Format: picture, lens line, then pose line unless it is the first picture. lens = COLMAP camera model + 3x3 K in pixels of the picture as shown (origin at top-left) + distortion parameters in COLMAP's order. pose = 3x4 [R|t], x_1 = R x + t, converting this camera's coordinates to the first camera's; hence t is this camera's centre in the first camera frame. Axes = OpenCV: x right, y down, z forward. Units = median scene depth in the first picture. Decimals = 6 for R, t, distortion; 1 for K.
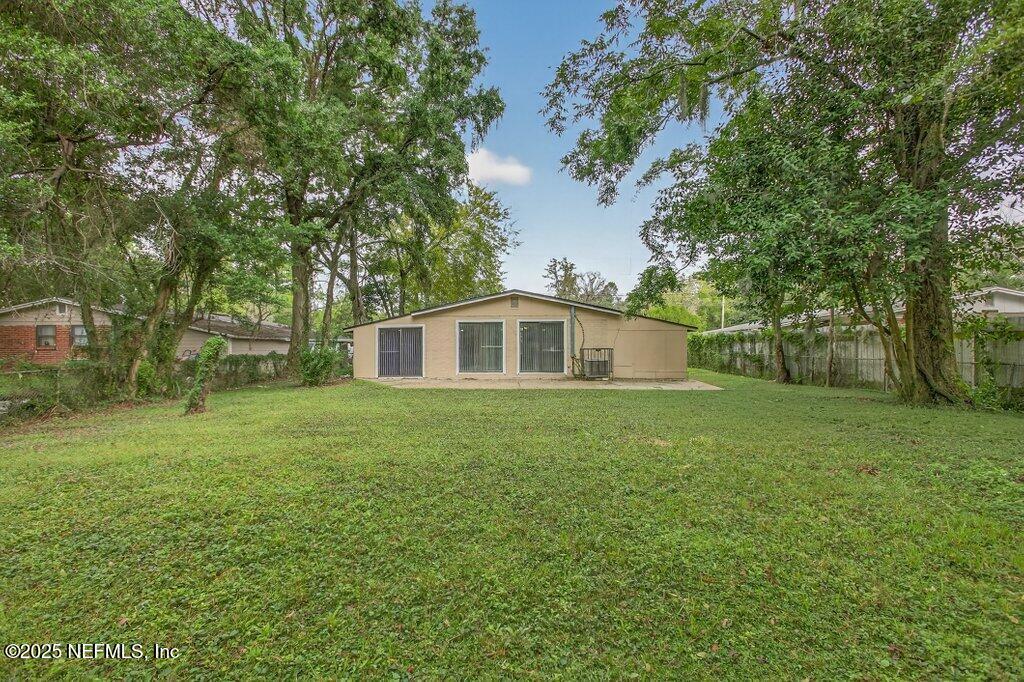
lens RADIAL K [[467.1, 0, 503.9], [0, 467.1, 360.5], [0, 0, 1]] dist [0.001178, 0.000021]
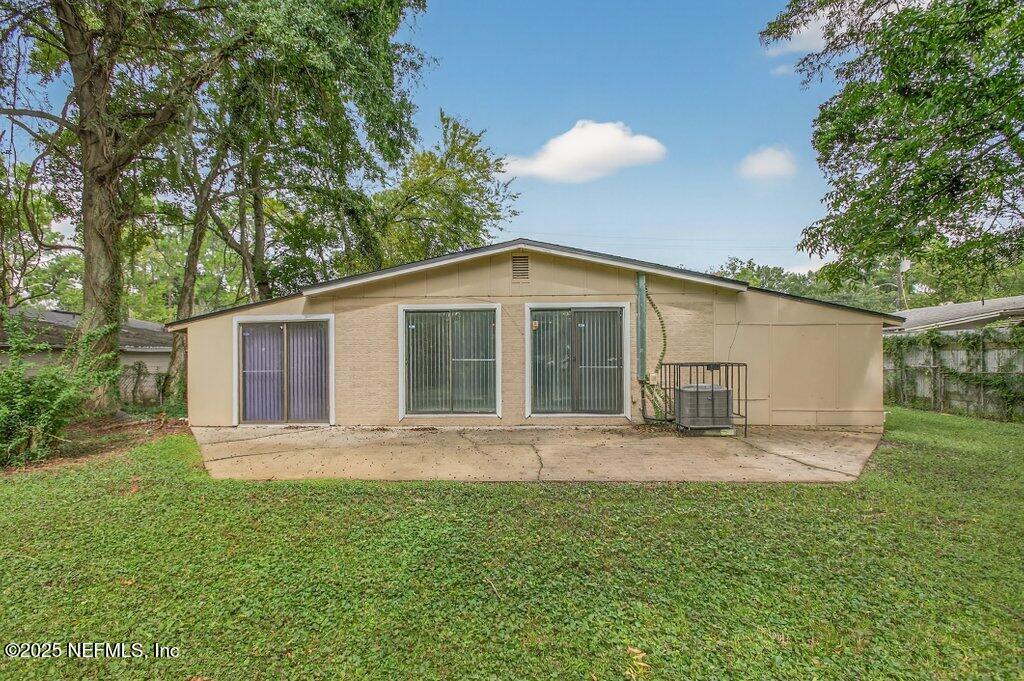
lens RADIAL K [[467.1, 0, 503.9], [0, 467.1, 360.0], [0, 0, 1]] dist [0.001178, 0.000021]
pose [[0.999787, -0.004598, 0.020131, -0.003843], [0.005096, 0.999681, -0.024725, -0.017777], [-0.020011, 0.024822, 0.999492, 0.516759]]
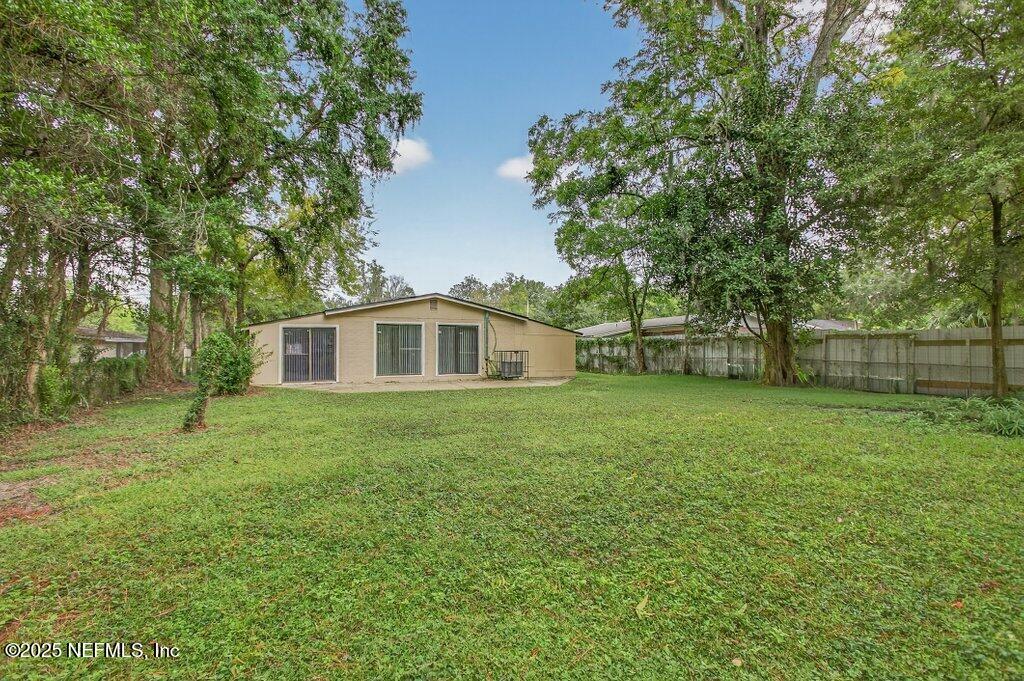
lens RADIAL K [[467.1, 0, 503.9], [0, 467.1, 360.0], [0, 0, 1]] dist [0.001178, 0.000021]
pose [[0.890667, -0.007202, 0.454600, -0.300525], [0.012159, 0.999894, -0.007980, 0.004139], [-0.454494, 0.012635, 0.890660, 0.026665]]
